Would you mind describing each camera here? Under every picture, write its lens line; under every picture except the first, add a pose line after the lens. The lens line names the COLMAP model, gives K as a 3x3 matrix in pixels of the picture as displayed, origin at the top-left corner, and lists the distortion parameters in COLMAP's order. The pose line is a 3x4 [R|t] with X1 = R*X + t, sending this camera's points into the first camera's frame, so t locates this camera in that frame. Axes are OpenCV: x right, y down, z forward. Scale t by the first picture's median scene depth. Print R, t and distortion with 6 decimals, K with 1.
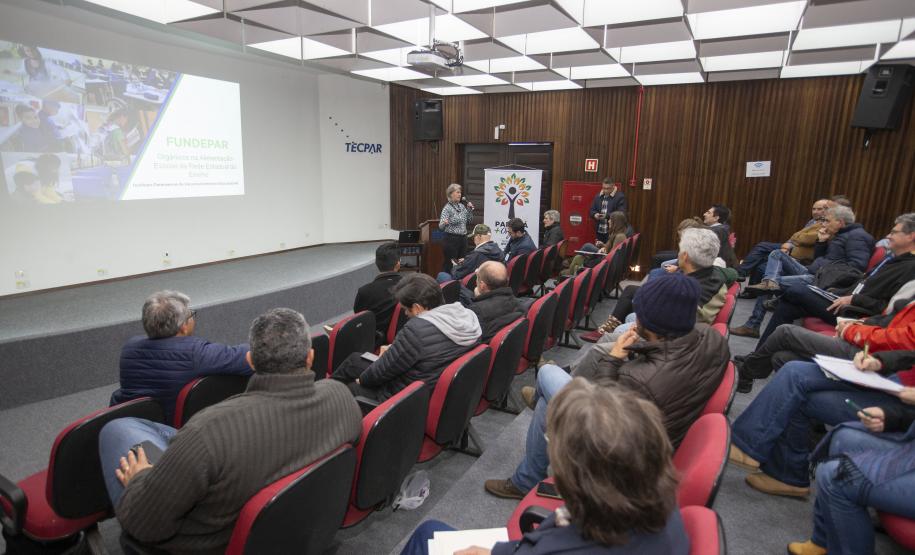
lens RADIAL K [[506.6, 0, 457.5], [0, 506.6, 277.5], [0, 0, 1]] dist [-0.035376, 0.026578]
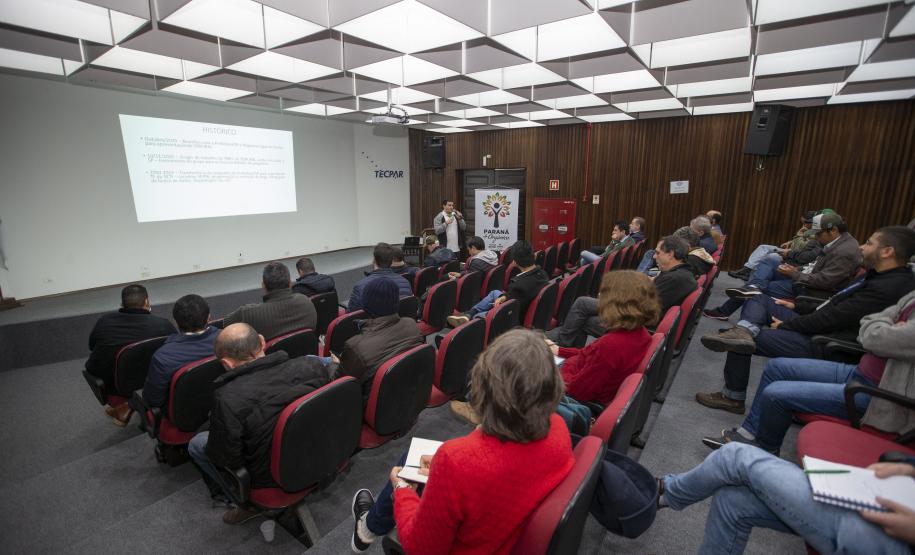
lens RADIAL K [[421.4, 0, 457.5], [0, 421.4, 277.5], [0, 0, 1]] dist [-0.049327, 0.019786]
pose [[0.992885, 0.007952, -0.118812, 0.174381], [-0.007116, 0.999947, 0.007463, 0.006440], [0.118865, -0.006564, 0.992889, -0.101195]]
